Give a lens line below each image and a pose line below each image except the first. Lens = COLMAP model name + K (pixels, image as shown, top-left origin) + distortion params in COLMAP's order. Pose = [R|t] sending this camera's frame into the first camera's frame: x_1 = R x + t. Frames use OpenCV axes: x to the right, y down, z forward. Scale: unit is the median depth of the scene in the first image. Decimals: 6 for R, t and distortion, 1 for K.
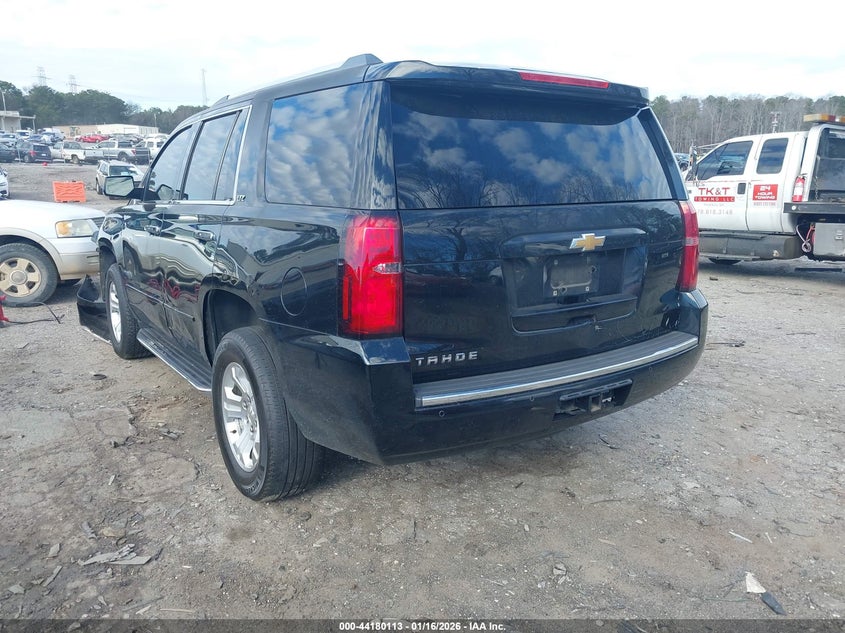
lens RADIAL K [[665.7, 0, 422.5], [0, 665.7, 316.5], [0, 0, 1]] dist [0.001041, 0.002879]
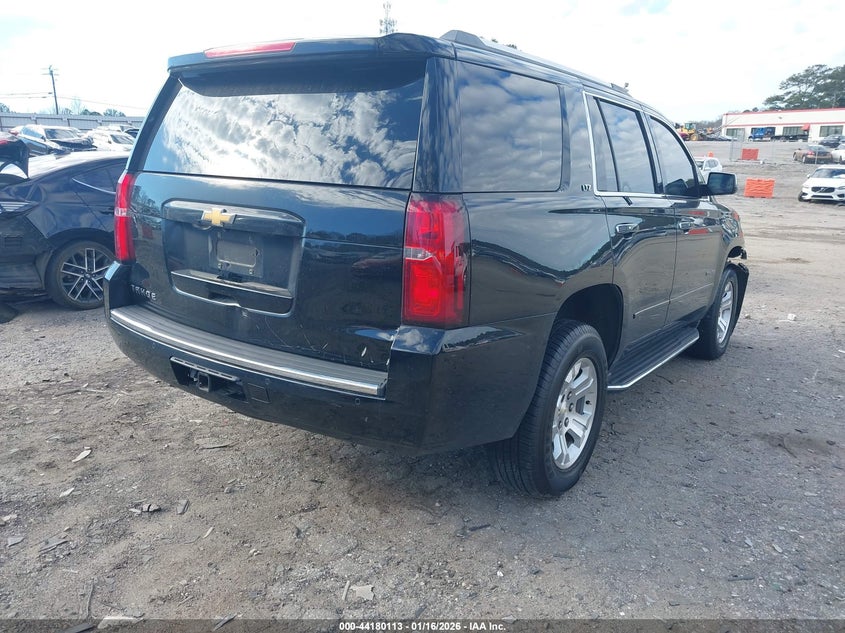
lens RADIAL K [[665.7, 0, 422.5], [0, 665.7, 316.5], [0, 0, 1]] dist [0.001041, 0.002879]
pose [[0.323528, 0.220774, -0.920103, 1.072920], [-0.227455, 0.962033, 0.150856, -0.157735], [0.918474, 0.160476, 0.361460, 0.801280]]
